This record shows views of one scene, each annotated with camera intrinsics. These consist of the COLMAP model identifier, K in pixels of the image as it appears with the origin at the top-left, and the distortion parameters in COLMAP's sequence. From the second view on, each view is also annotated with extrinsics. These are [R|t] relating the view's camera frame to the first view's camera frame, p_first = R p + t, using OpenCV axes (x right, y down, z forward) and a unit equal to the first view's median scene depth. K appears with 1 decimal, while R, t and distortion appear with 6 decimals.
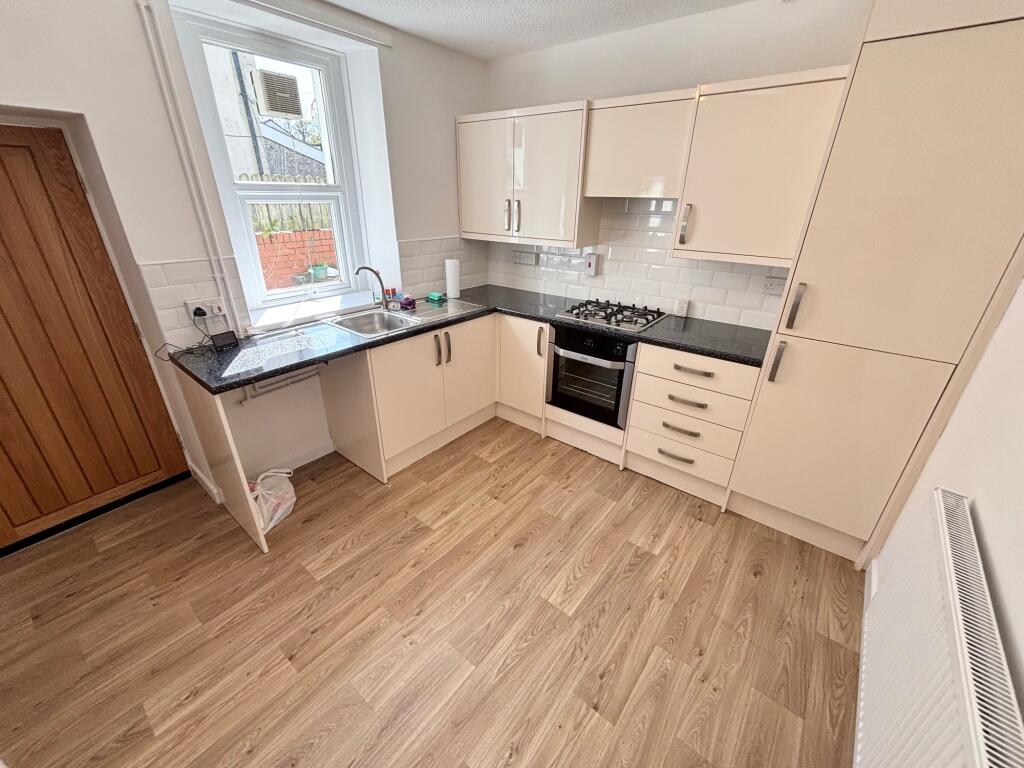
lens RADIAL K [[413.7, 0, 511.1], [0, 413.7, 379.8], [0, 0, 1]] dist [0.015673, -0.006566]
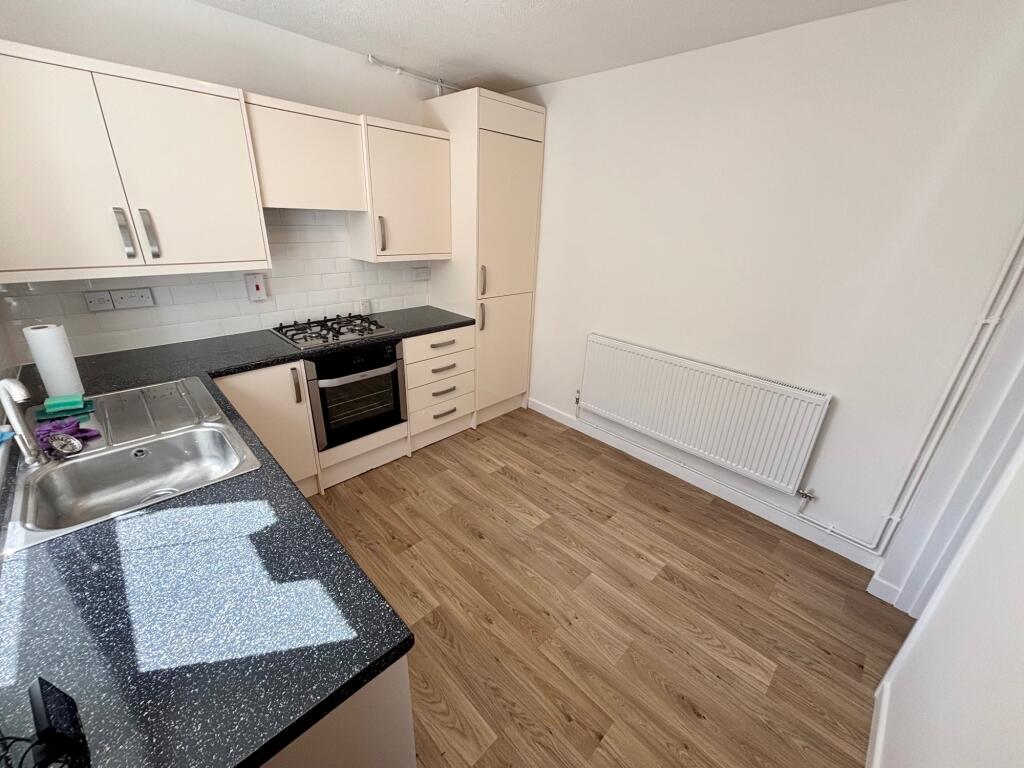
lens RADIAL K [[413.7, 0, 511.1], [0, 413.7, 379.8], [0, 0, 1]] dist [0.015673, -0.006566]
pose [[0.107960, -0.377724, 0.919603, -0.736625], [0.368208, 0.874418, 0.315937, -0.241176], [-0.923454, 0.304497, 0.233483, 0.499173]]
